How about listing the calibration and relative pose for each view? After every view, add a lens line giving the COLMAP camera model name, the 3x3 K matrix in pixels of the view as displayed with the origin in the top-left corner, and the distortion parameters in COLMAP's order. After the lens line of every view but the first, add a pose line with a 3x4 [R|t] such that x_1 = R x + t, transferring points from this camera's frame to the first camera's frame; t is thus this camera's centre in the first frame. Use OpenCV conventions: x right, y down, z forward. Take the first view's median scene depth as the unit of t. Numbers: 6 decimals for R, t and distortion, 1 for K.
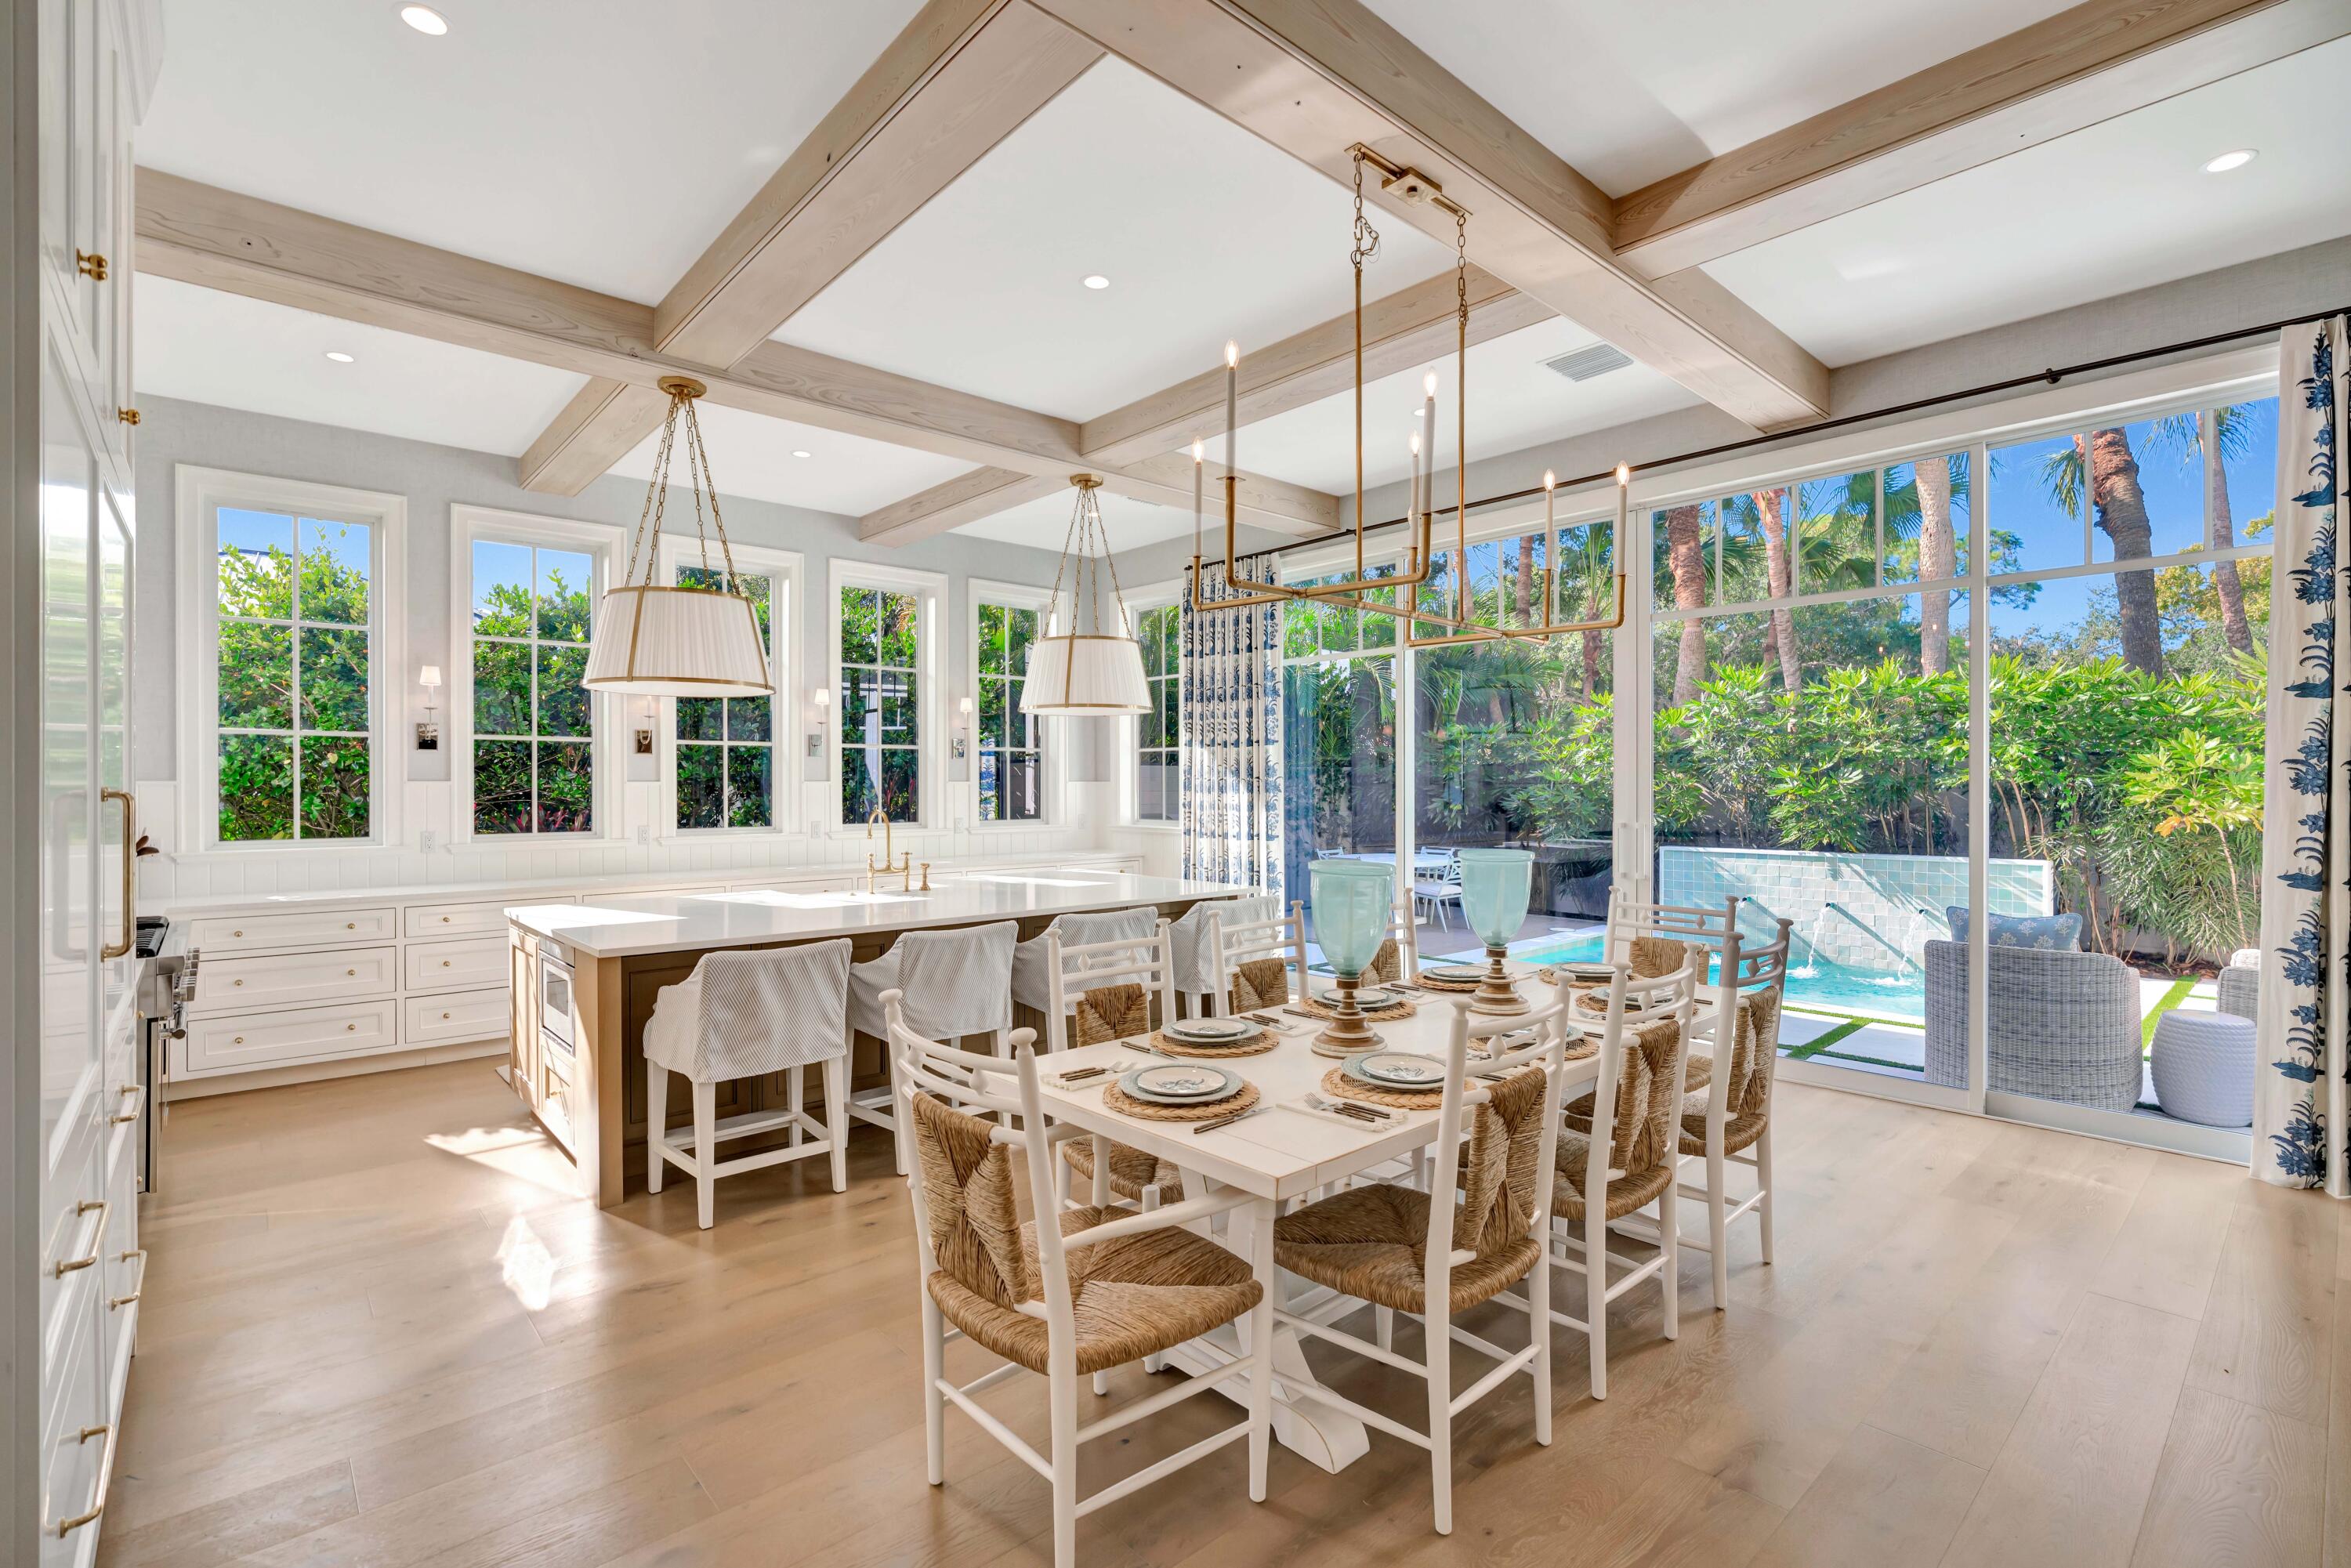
lens RADIAL K [[1070.4, 0, 1178.0], [0, 1070.4, 781.3], [0, 0, 1]] dist [-0.013272, 0.005318]
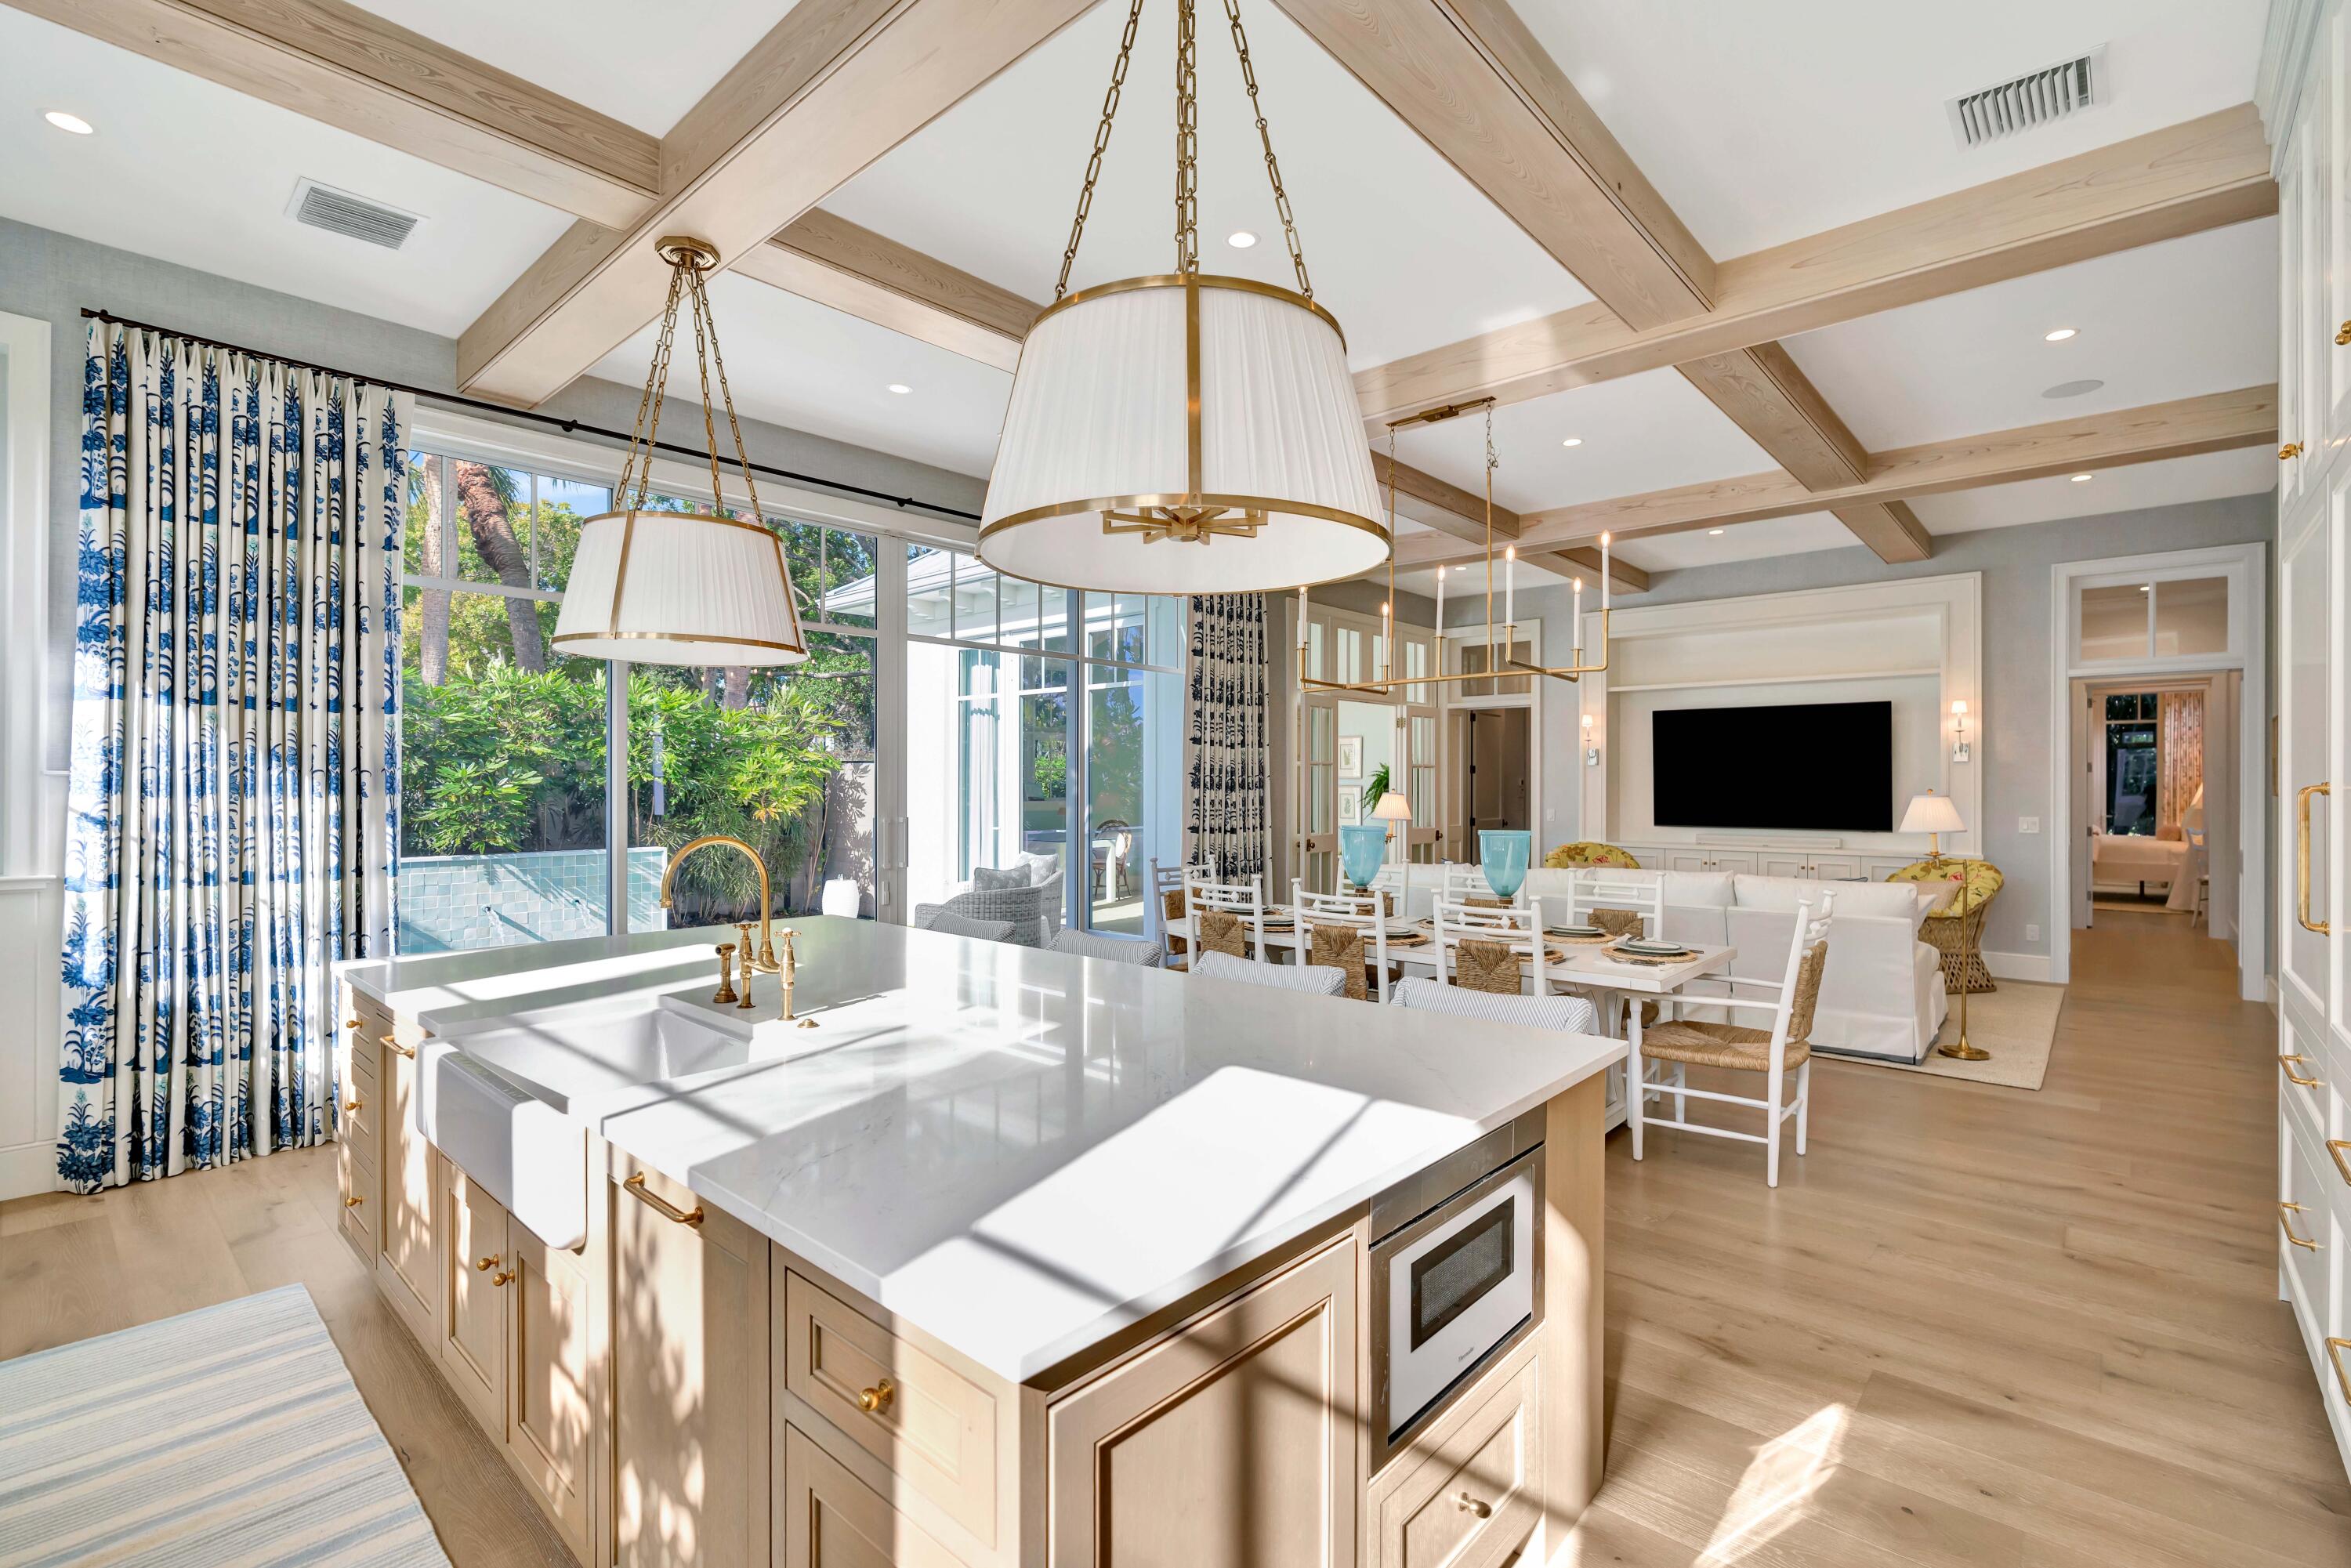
lens RADIAL K [[1046.9, 0, 1183.1], [0, 1046.9, 781.8], [0, 0, 1]] dist [-0.013489, 0.006225]
pose [[-0.101748, 0.004719, 0.994799, -0.524756], [-0.003905, 0.999979, -0.005143, 0.004446], [-0.994803, -0.004408, -0.101727, 0.622958]]
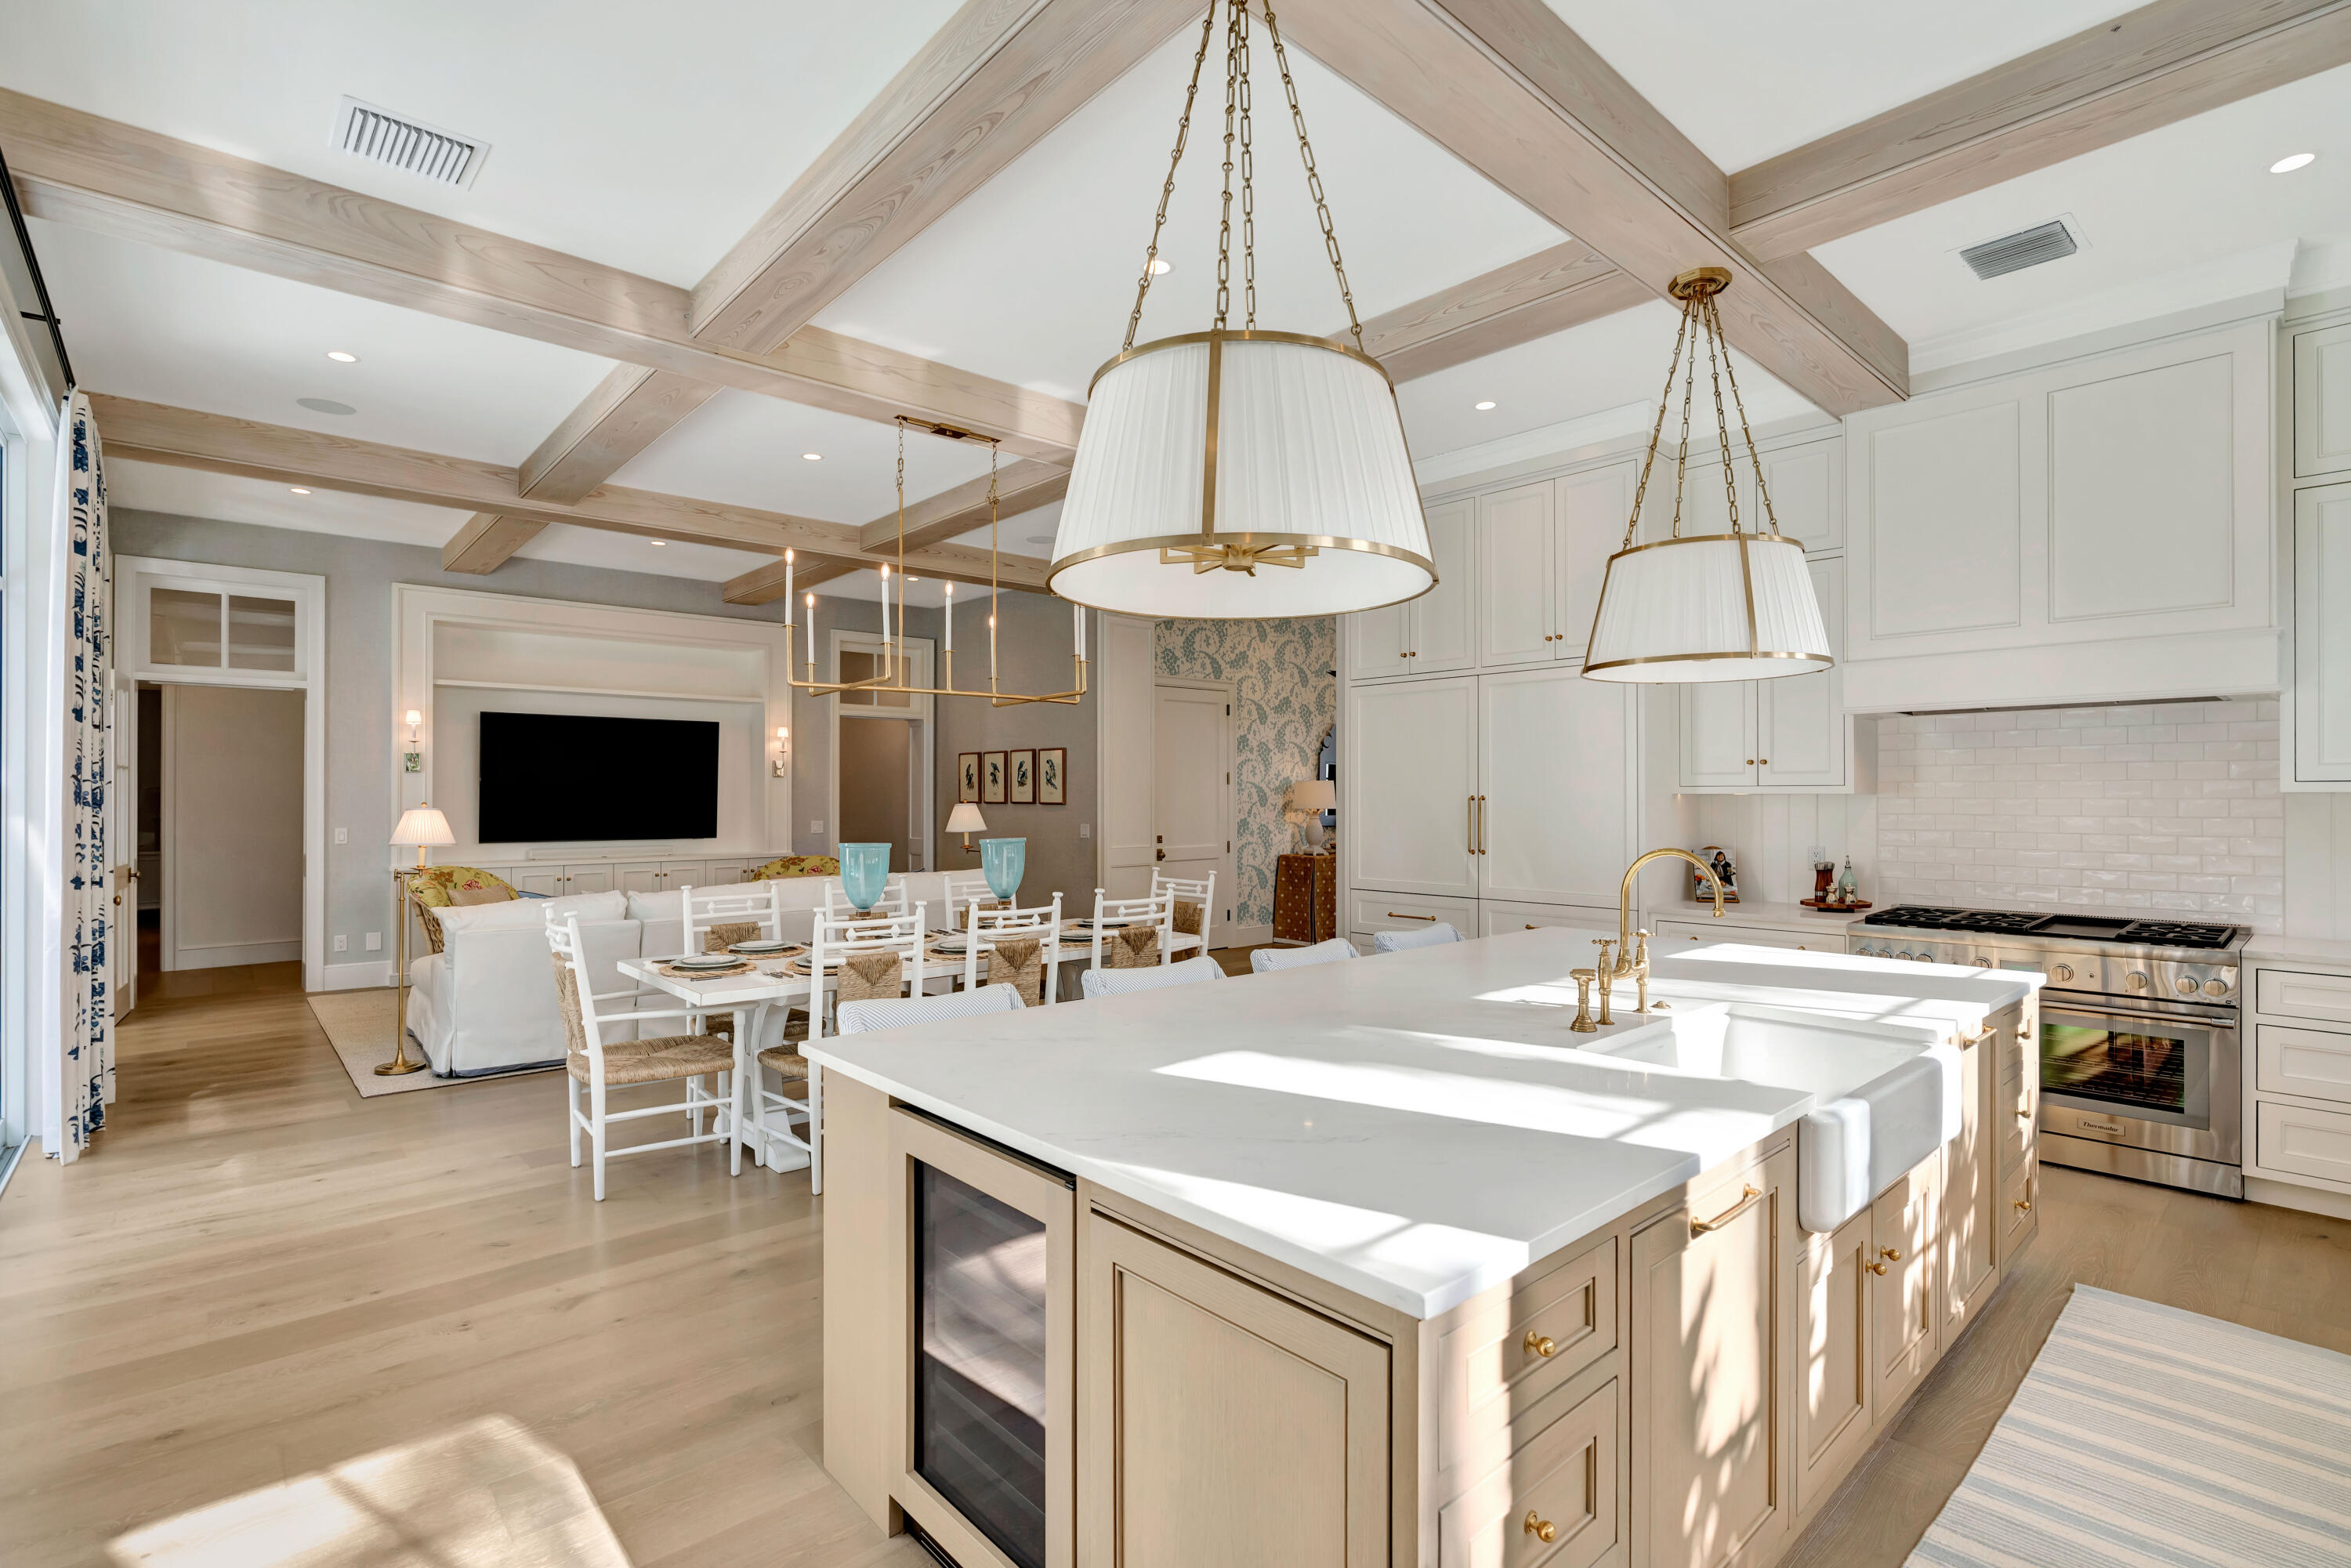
lens RADIAL K [[1085.5, 0, 1181.3], [0, 1085.5, 794.8], [0, 0, 1]] dist [-0.014249, 0.007741]
pose [[-0.999992, 0.002927, -0.002644, -0.046871], [0.002933, 0.999992, -0.002563, 0.002711], [0.002636, -0.002571, -0.999993, 1.074522]]
